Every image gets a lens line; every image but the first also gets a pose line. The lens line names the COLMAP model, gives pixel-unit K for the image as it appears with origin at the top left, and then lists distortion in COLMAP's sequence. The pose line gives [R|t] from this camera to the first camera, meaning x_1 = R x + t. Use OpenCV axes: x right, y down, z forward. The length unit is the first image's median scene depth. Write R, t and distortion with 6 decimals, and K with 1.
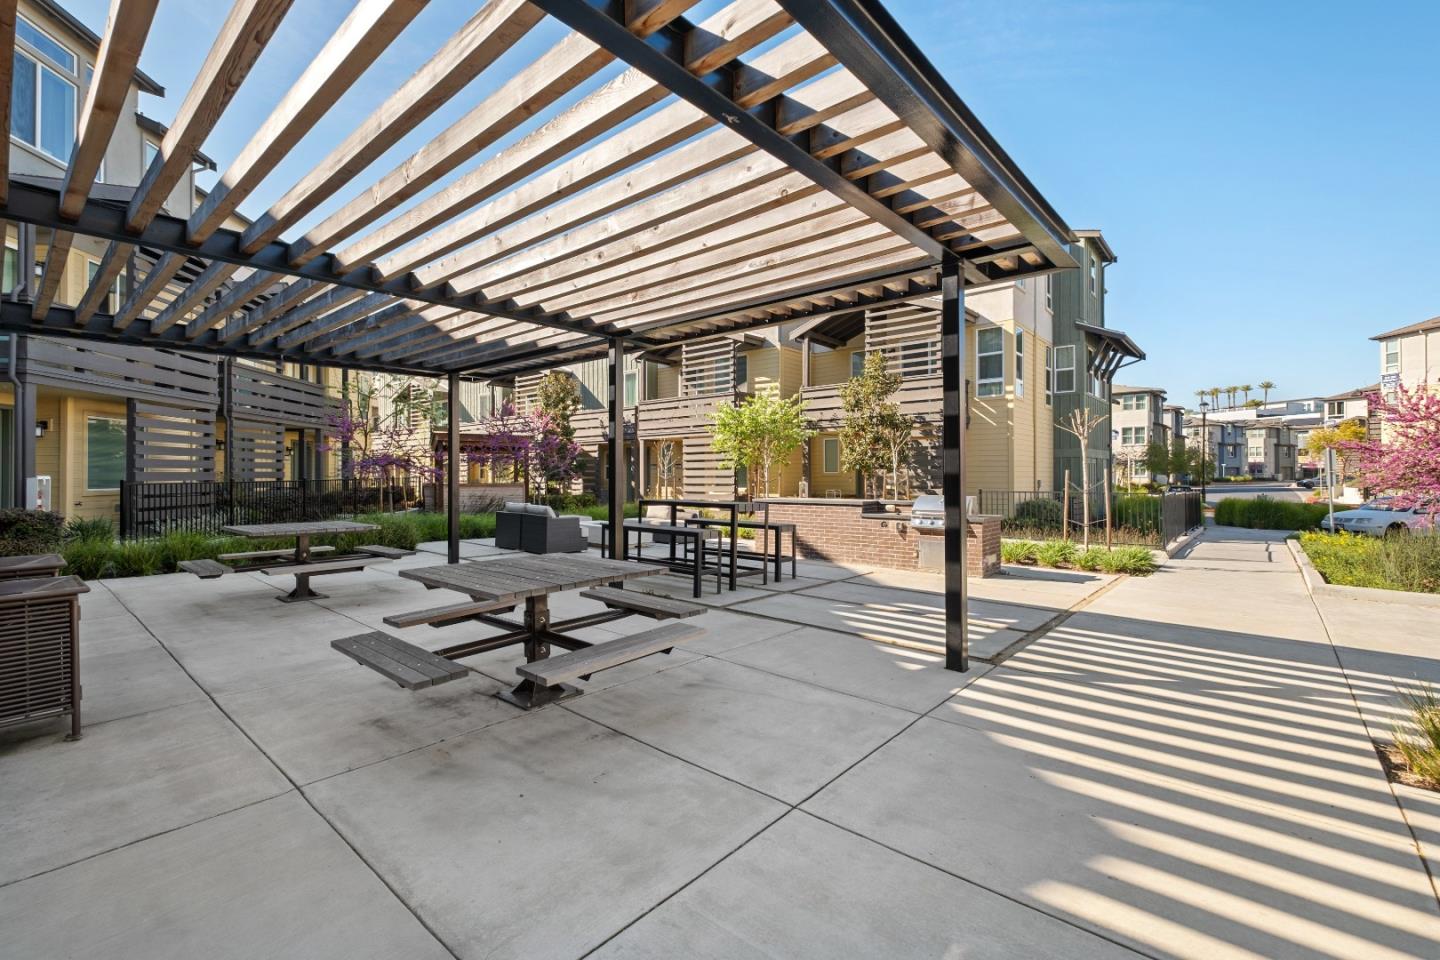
lens RADIAL K [[645.3, 0, 728.5], [0, 645.3, 468.3], [0, 0, 1]] dist [0.008863, -0.000958]
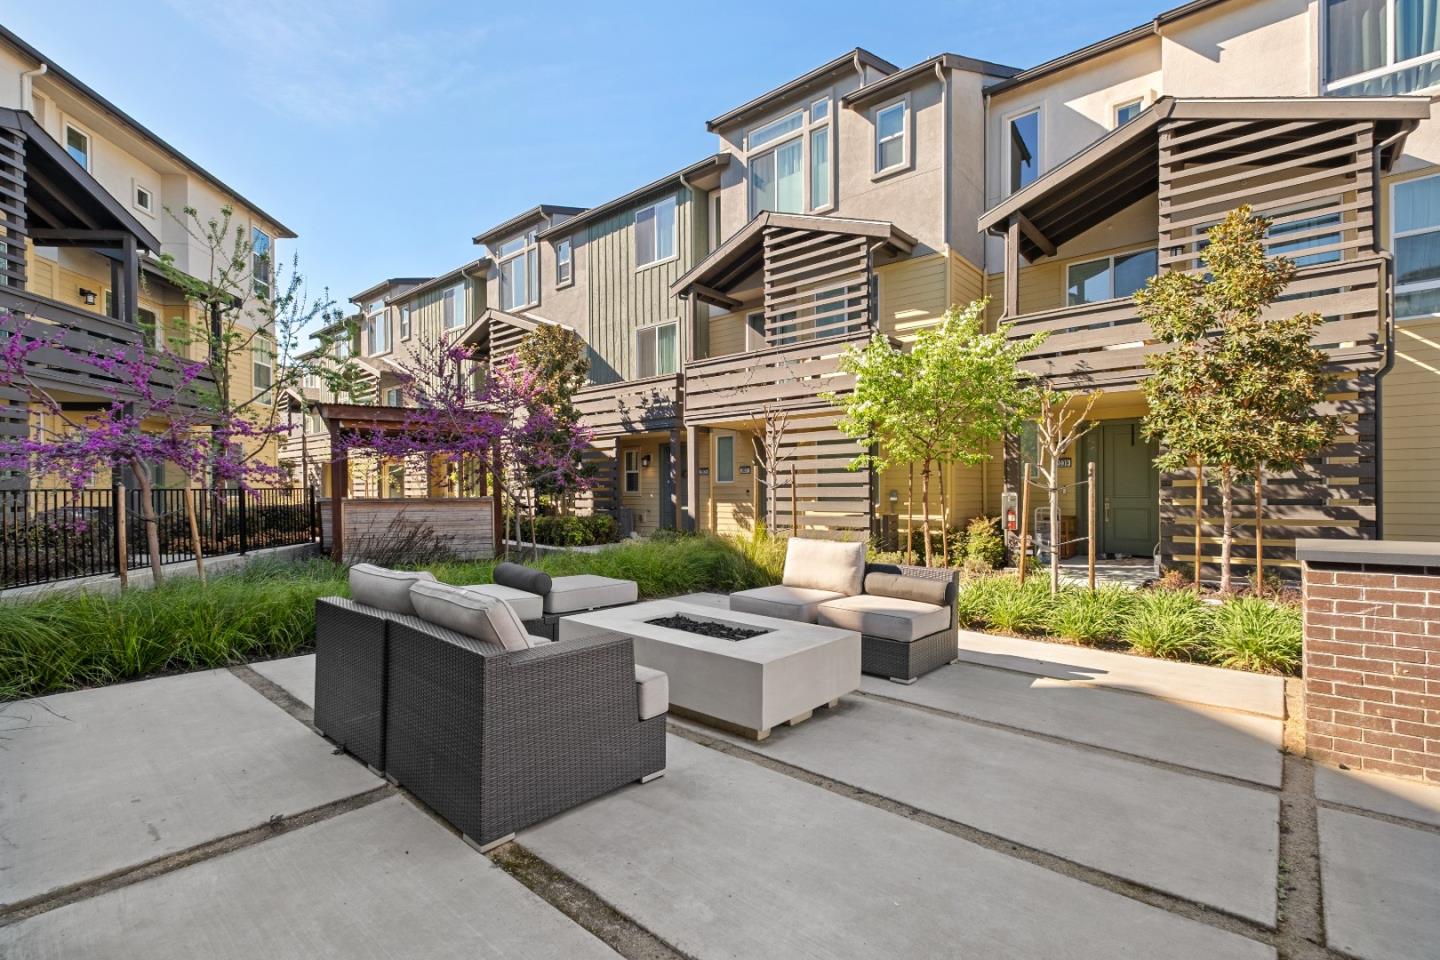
lens RADIAL K [[653.0, 0, 728.5], [0, 653.0, 497.9], [0, 0, 1]] dist [0.011799, -0.000209]
pose [[0.999996, -0.002758, -0.000267, -0.093671], [0.002762, 0.999808, 0.019414, 0.011029], [0.000214, -0.019414, 0.999812, 0.364041]]
